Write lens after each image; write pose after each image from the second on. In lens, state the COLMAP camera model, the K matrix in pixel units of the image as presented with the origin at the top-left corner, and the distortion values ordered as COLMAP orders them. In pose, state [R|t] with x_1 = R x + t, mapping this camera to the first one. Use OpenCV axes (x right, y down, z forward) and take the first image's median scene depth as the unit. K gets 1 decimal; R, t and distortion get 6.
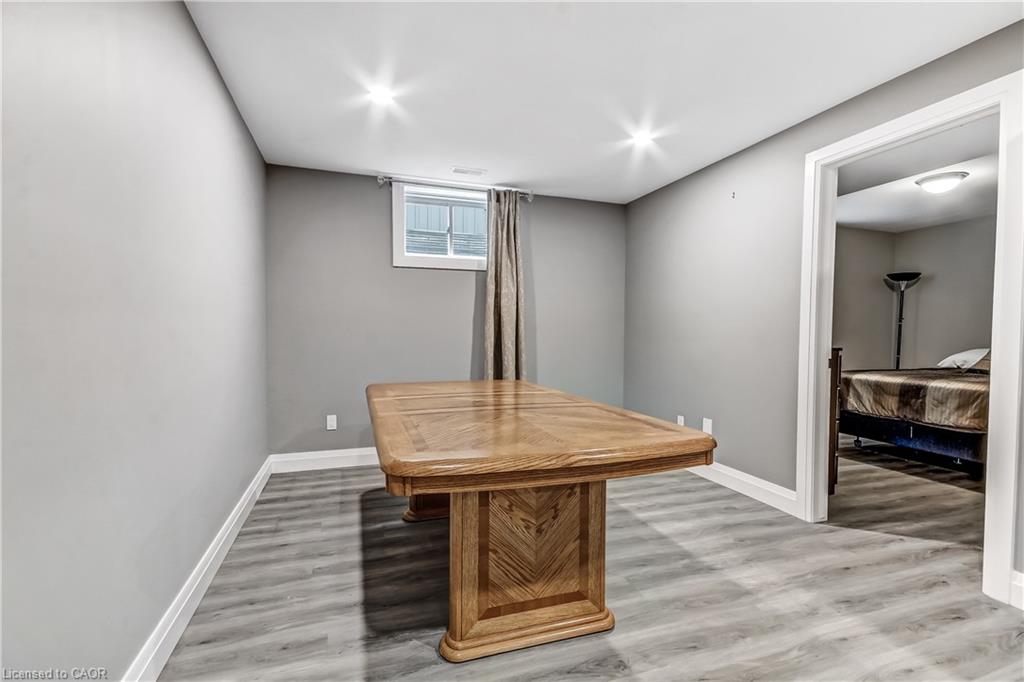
lens RADIAL K [[465.8, 0, 507.2], [0, 465.8, 346.1], [0, 0, 1]] dist [0.003240, 0.000463]
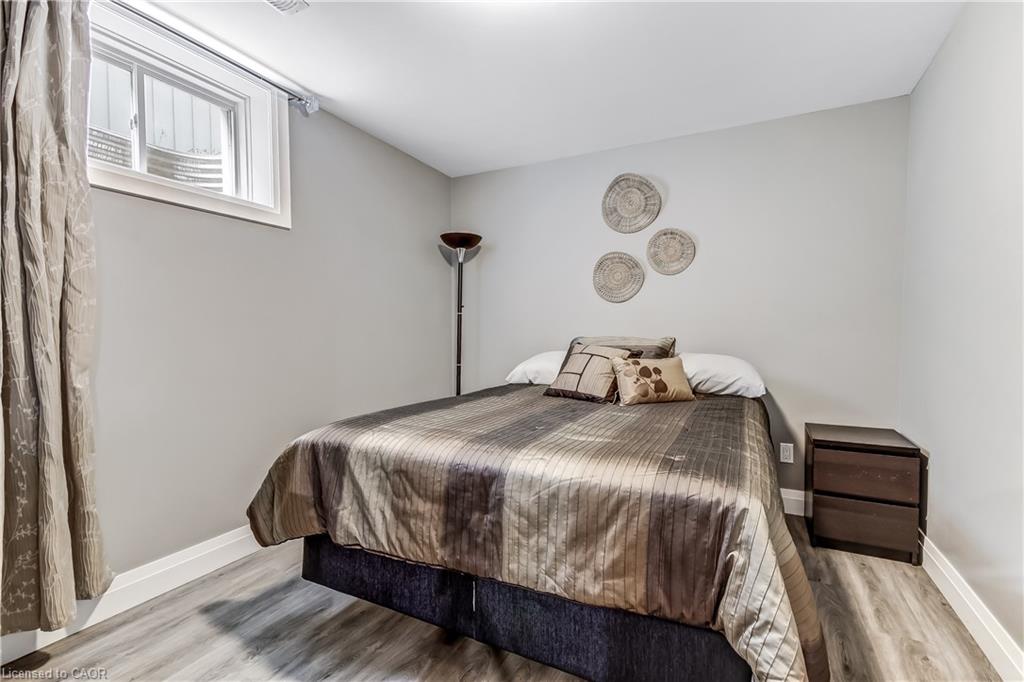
lens RADIAL K [[465.8, 0, 507.2], [0, 465.8, 346.1], [0, 0, 1]] dist [0.003240, 0.000463]
pose [[0.712423, -0.028118, 0.701186, 0.625212], [0.027546, 0.999547, 0.012095, -0.013924], [-0.701209, 0.010698, 0.712875, 0.710664]]
